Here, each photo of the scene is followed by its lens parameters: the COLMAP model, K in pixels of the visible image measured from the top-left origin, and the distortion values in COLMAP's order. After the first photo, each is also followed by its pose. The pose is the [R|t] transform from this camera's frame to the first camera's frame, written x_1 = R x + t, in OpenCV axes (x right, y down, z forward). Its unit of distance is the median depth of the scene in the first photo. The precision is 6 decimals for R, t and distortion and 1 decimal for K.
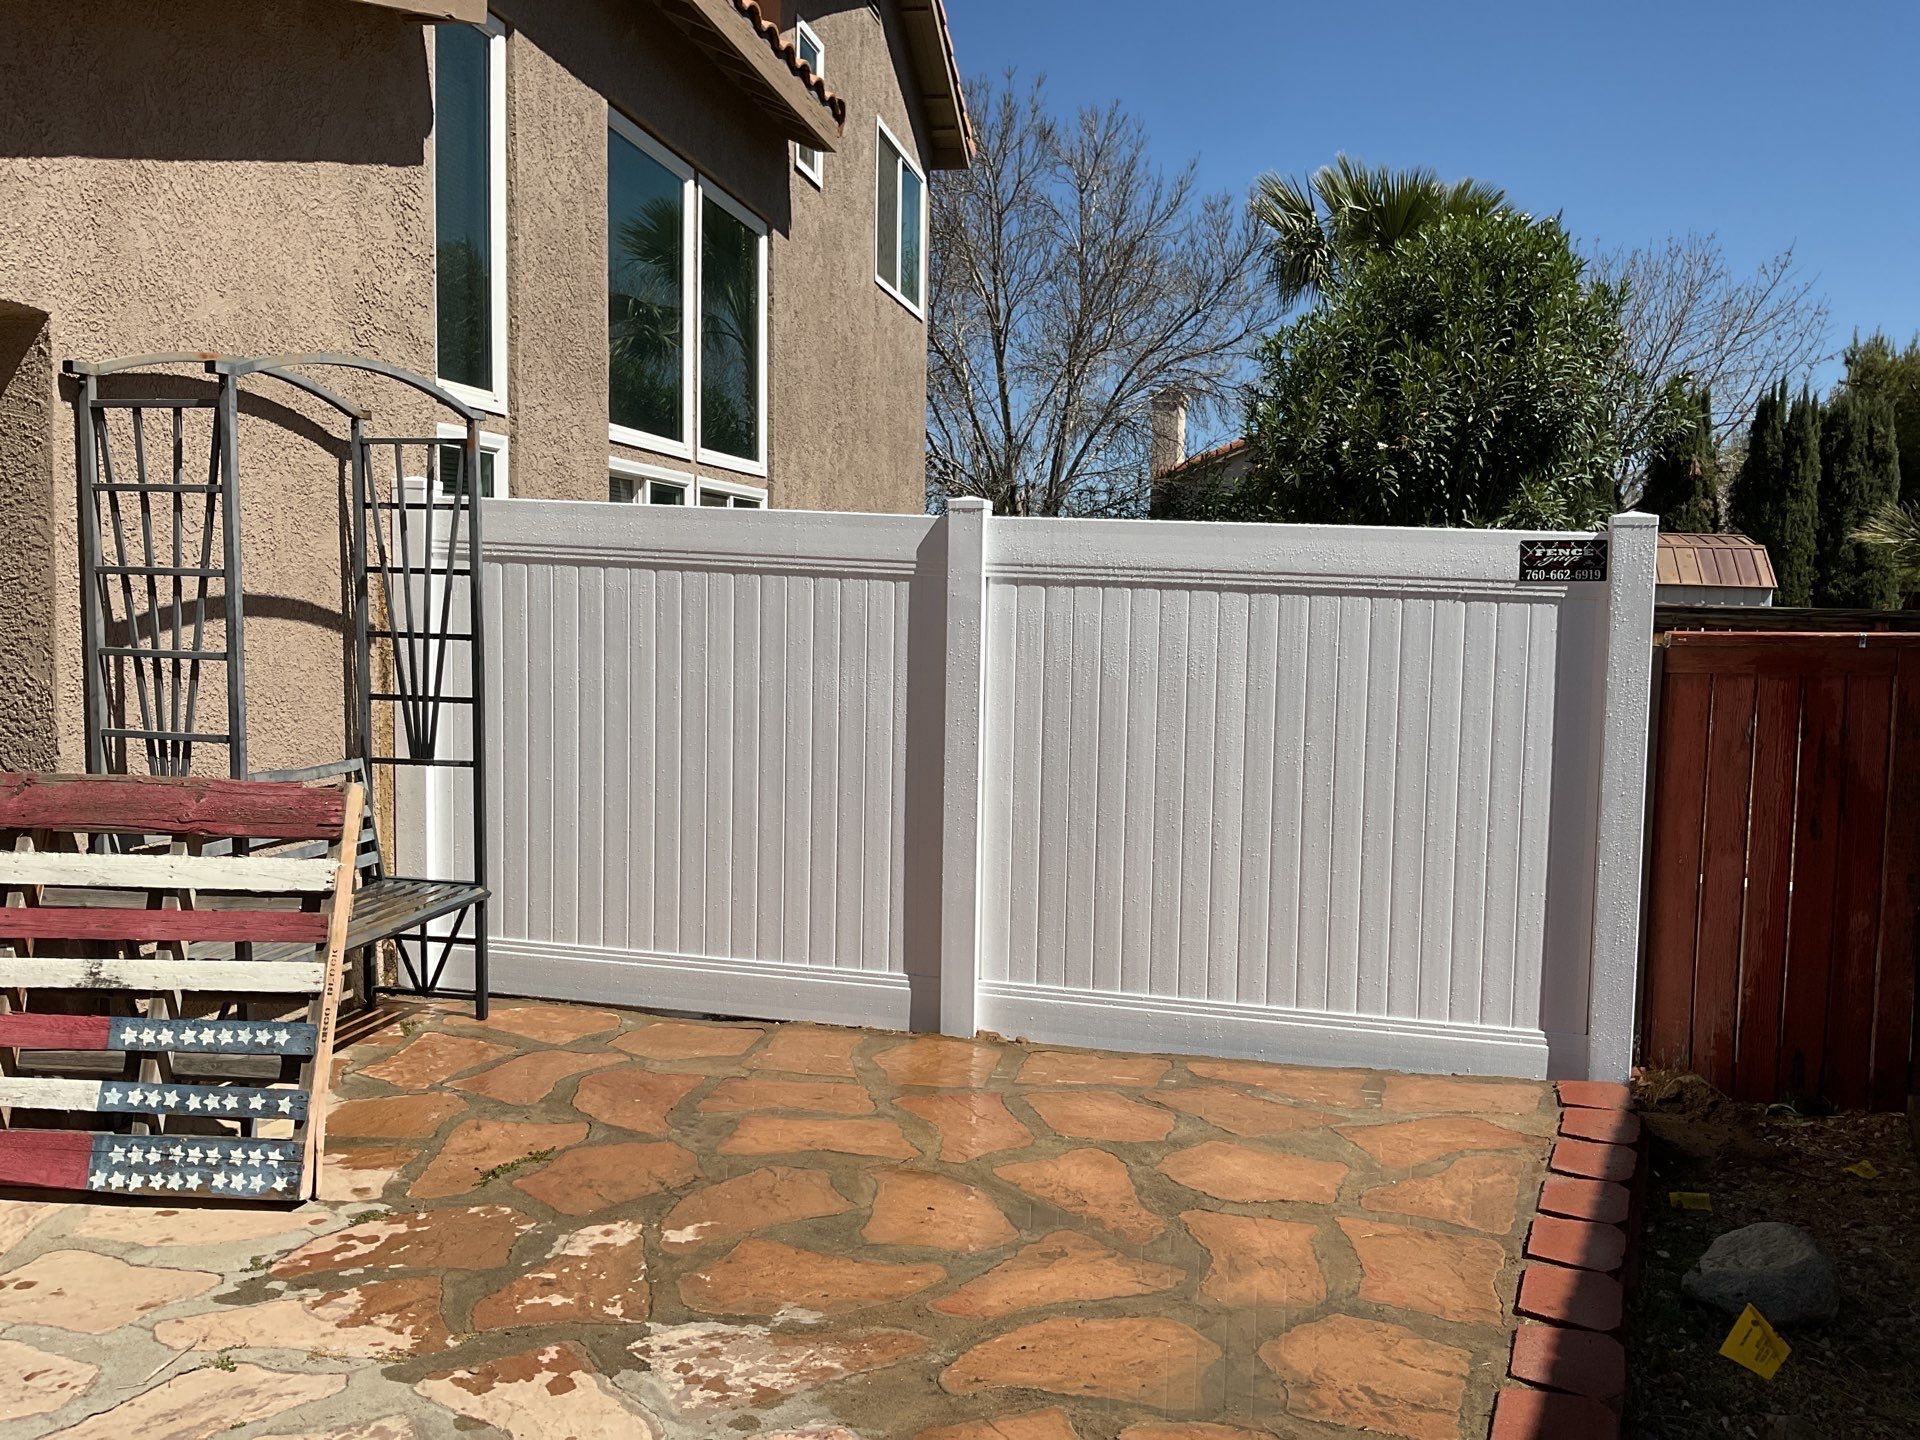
lens RADIAL K [[1571.6, 0, 960.0], [0, 1571.6, 720.0], [0, 0, 1]] dist [0.038634, -0.083024]
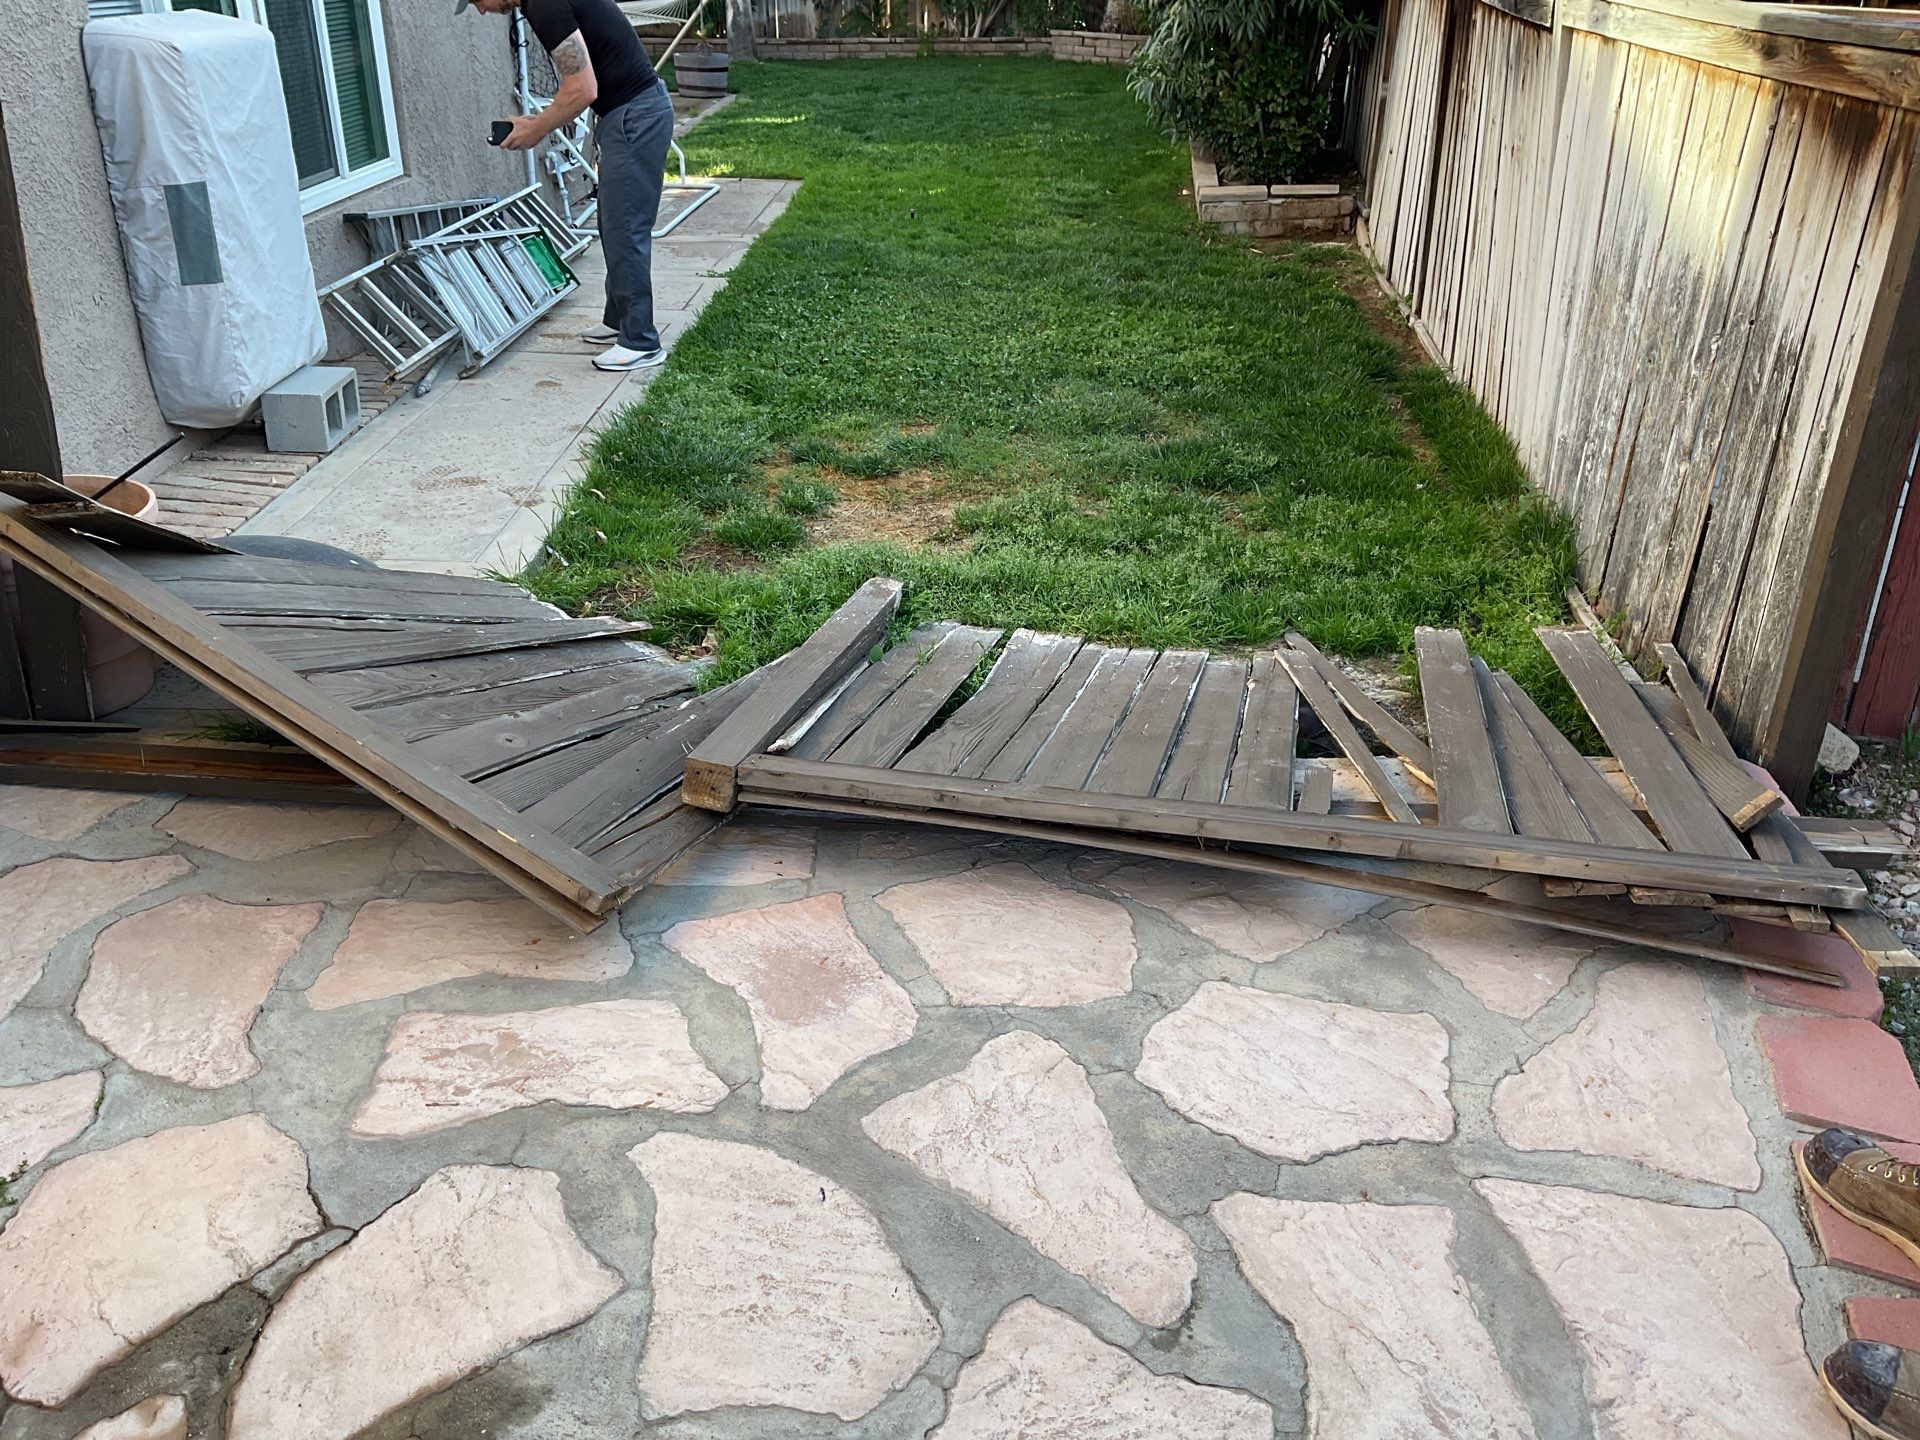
lens RADIAL K [[1571.6, 0, 960.0], [0, 1571.6, 720.0], [0, 0, 1]] dist [0.038634, -0.083024]
pose [[0.985332, -0.090977, 0.144378, -0.002585], [0.030671, 0.926676, 0.374609, -0.010959], [-0.167872, -0.364685, 0.915873, 0.106691]]
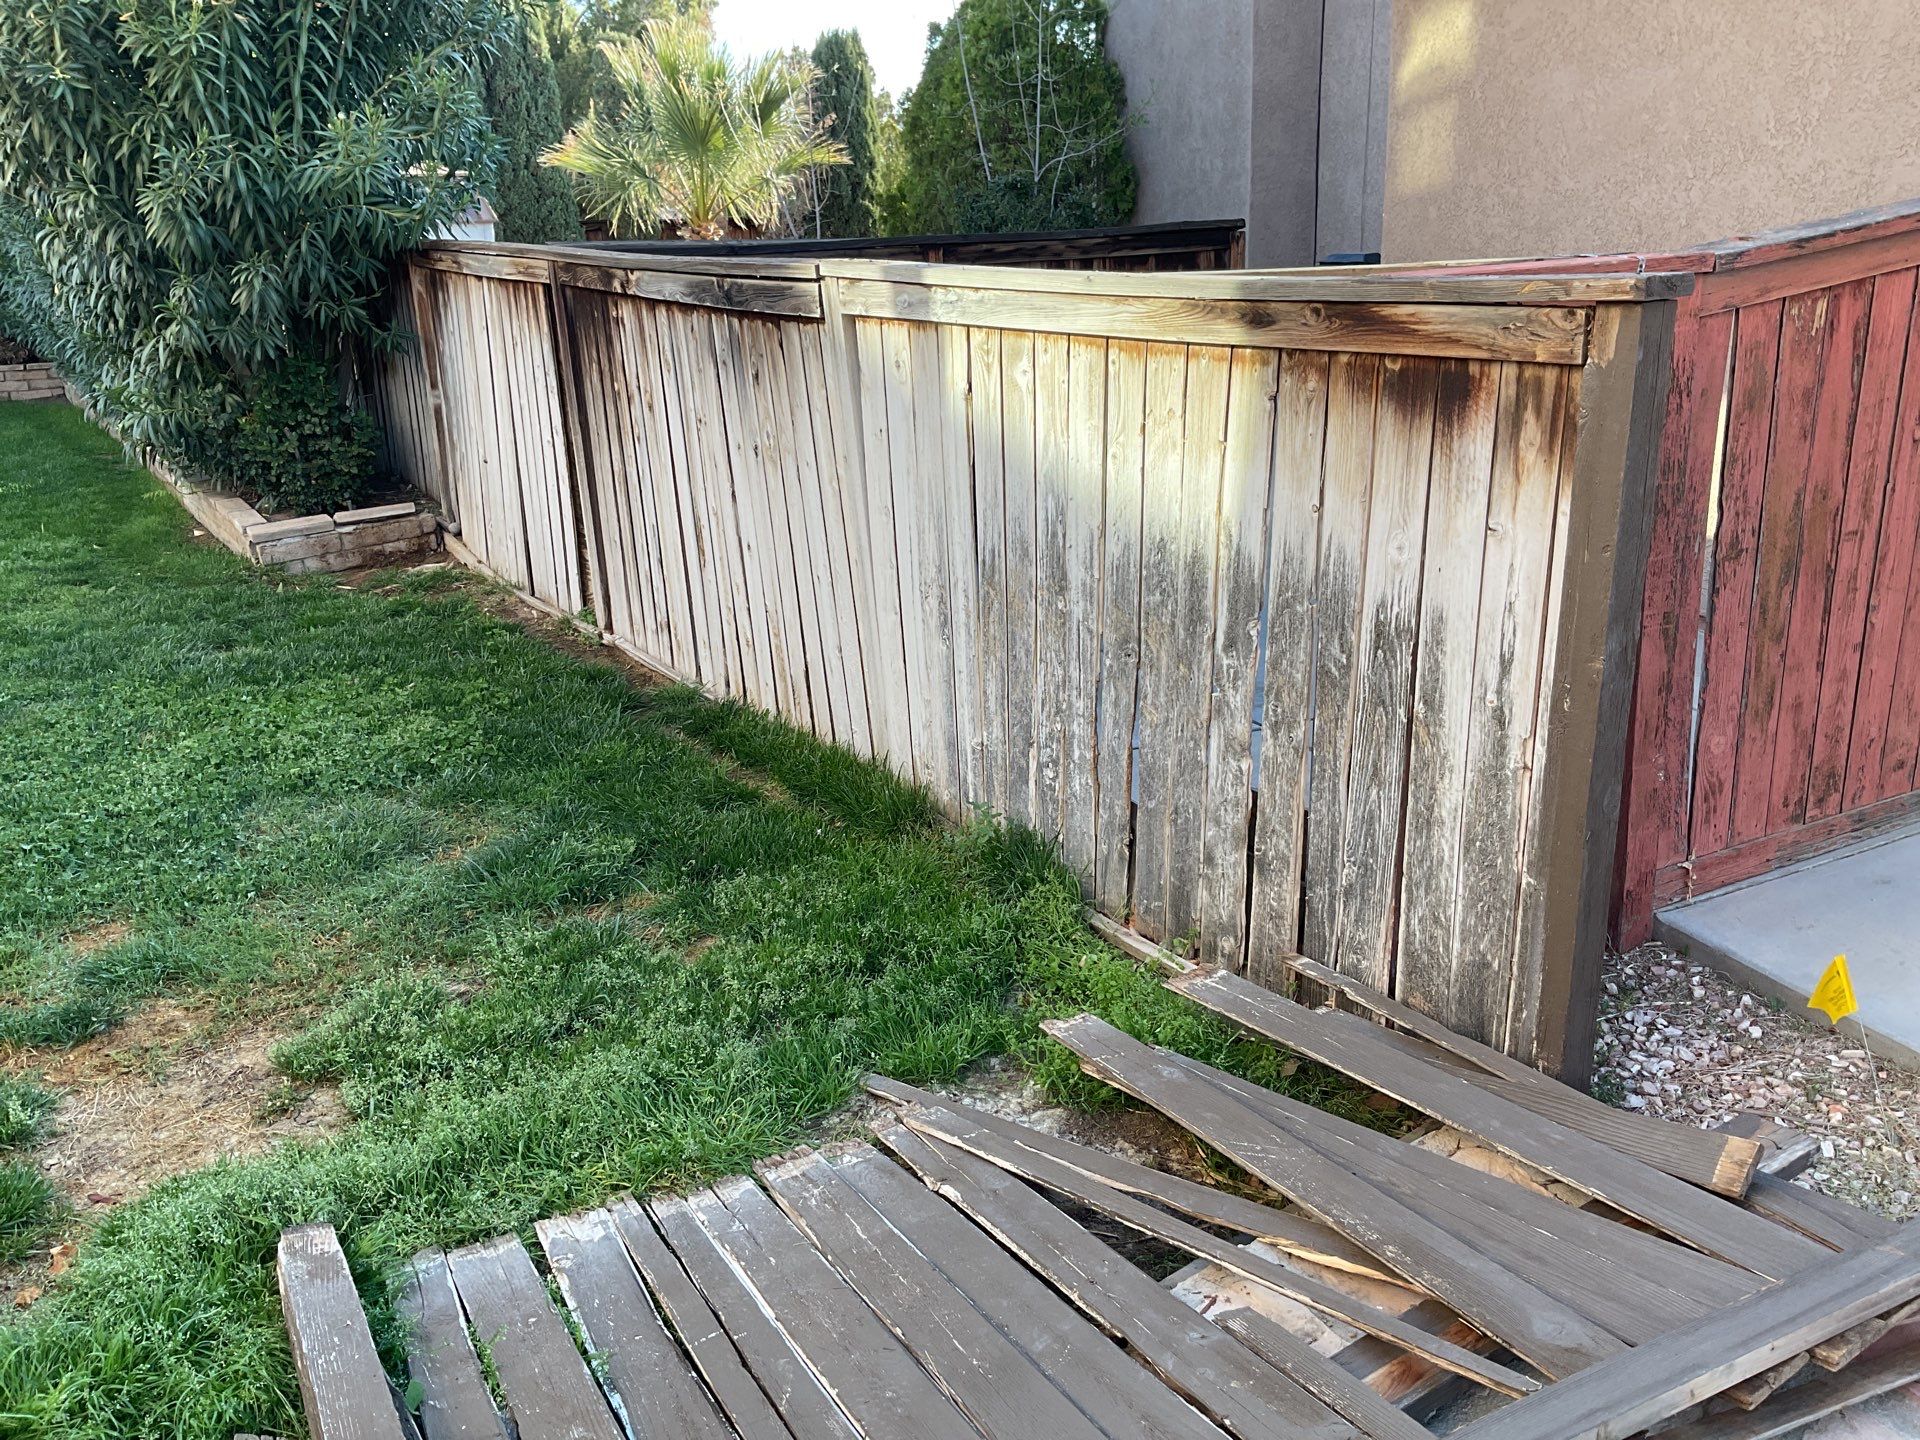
lens RADIAL K [[1558.3, 0, 946.0], [0, 1558.3, 711.6], [0, 0, 1]] dist [0.052776, -0.093588]
pose [[0.655833, -0.265075, 0.706837, -0.024968], [0.109786, 0.959860, 0.258099, -0.017587], [-0.746881, -0.091669, 0.658609, 0.190273]]
